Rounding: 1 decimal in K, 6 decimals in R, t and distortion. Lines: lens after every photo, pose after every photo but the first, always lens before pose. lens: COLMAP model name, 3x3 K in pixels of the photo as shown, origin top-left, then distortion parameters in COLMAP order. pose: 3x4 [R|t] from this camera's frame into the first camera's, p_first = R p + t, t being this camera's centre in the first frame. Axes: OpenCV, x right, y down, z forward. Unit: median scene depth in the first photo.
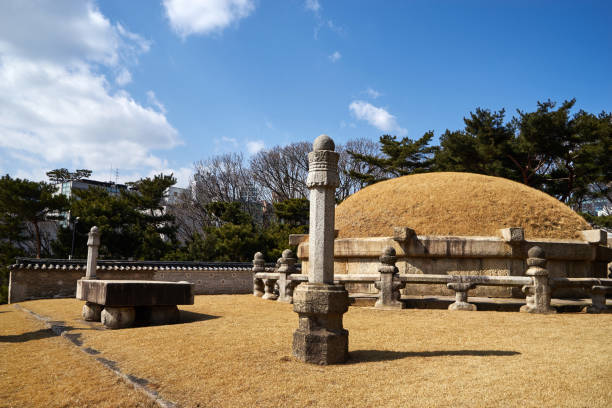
lens RADIAL K [[498.6, 0, 306.0], [0, 498.6, 204.0], [0, 0, 1]] dist [0.009086, -0.000397]
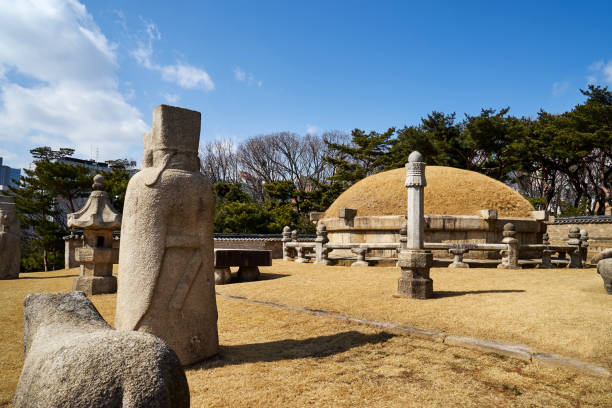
lens RADIAL K [[440.1, 0, 316.8], [0, 440.1, 206.5], [0, 0, 1]] dist [0.000843, 0.002126]
pose [[0.990593, 0.006360, 0.136691, -0.222543], [-0.014020, 0.998380, 0.055152, -0.020862], [-0.136118, -0.056549, 0.989077, -0.147425]]
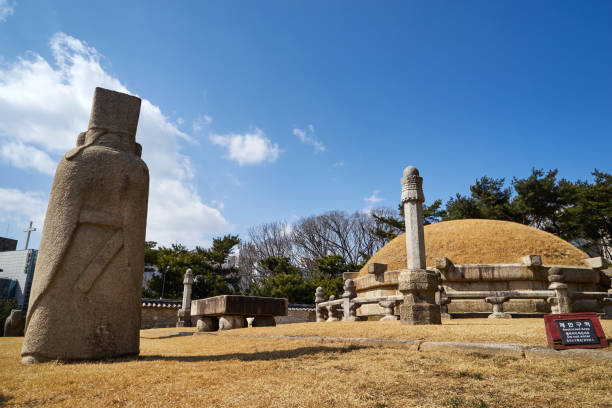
lens RADIAL K [[413.3, 0, 306.0], [0, 413.3, 204.0], [0, 0, 1]] dist [-0.006088, 0.001054]
pose [[0.999022, -0.020843, -0.038993, -0.108638], [0.014255, 0.986657, -0.162185, 0.076427], [0.041853, 0.161470, 0.985990, -0.074477]]
